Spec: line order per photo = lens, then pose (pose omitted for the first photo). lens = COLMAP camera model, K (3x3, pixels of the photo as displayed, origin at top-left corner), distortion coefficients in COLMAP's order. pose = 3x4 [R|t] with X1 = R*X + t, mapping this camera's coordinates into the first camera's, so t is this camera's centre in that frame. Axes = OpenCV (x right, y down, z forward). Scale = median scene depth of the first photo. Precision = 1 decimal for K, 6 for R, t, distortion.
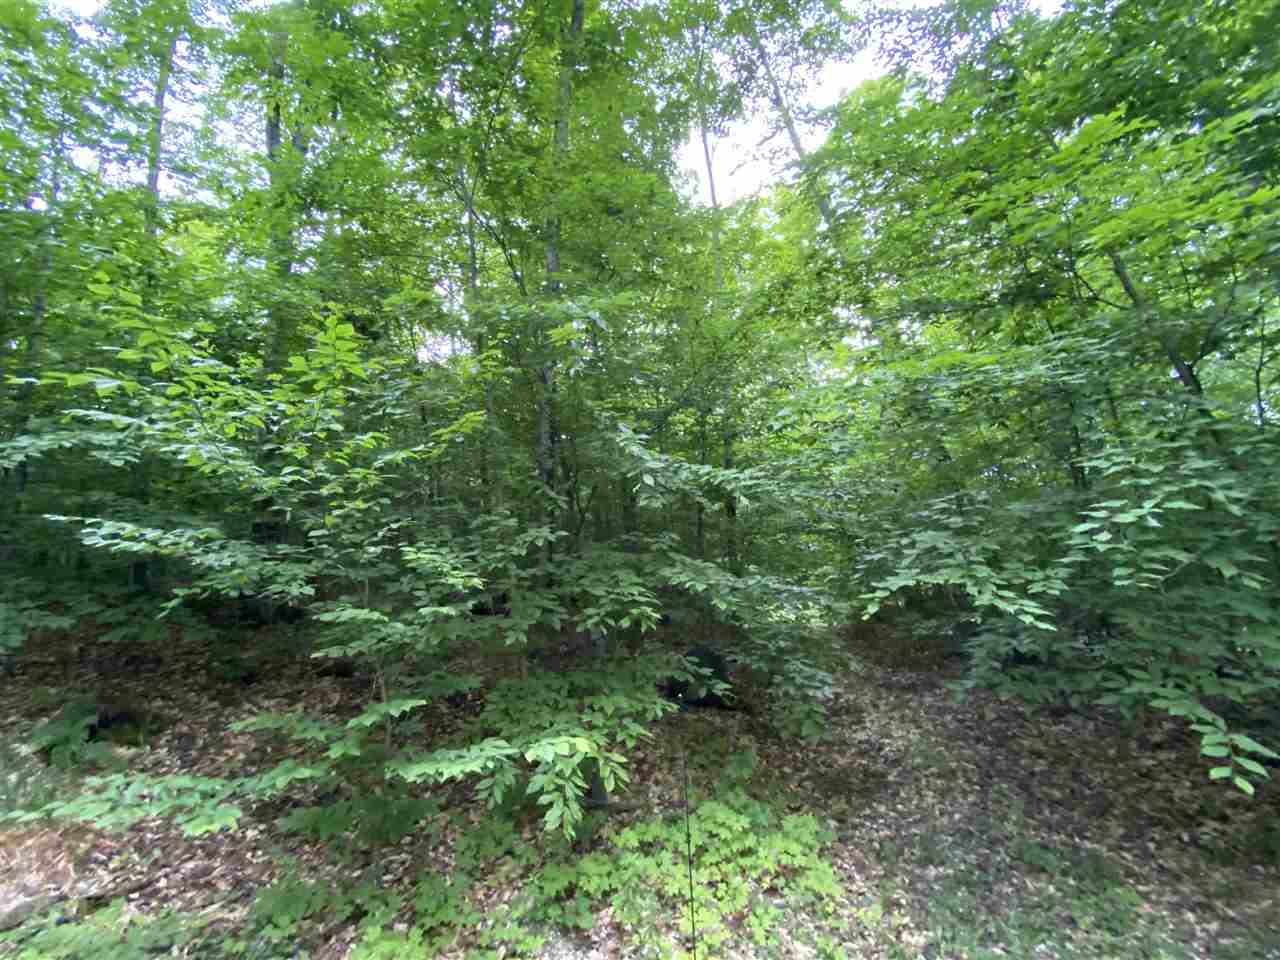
lens RADIAL K [[578.1, 0, 640.0], [0, 578.1, 480.0], [0, 0, 1]] dist [0.020850, -0.020793]
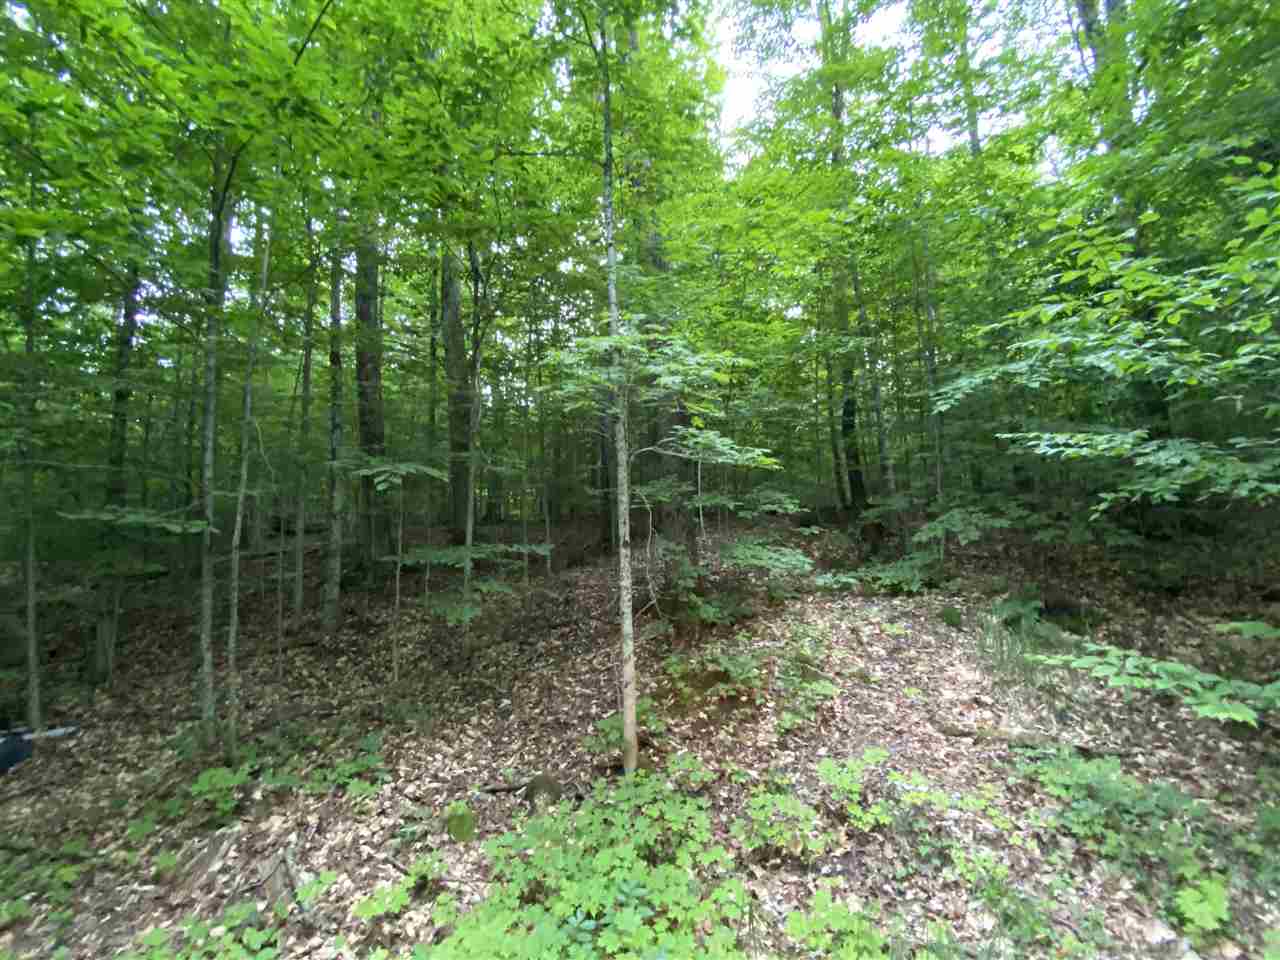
lens RADIAL K [[578.1, 0, 640.0], [0, 578.1, 480.0], [0, 0, 1]] dist [0.020850, -0.020793]
pose [[0.299840, -0.036783, -0.953280, -0.053124], [0.168473, 0.985593, 0.014961, 0.008171], [0.938996, -0.165088, 0.301717, -0.114135]]
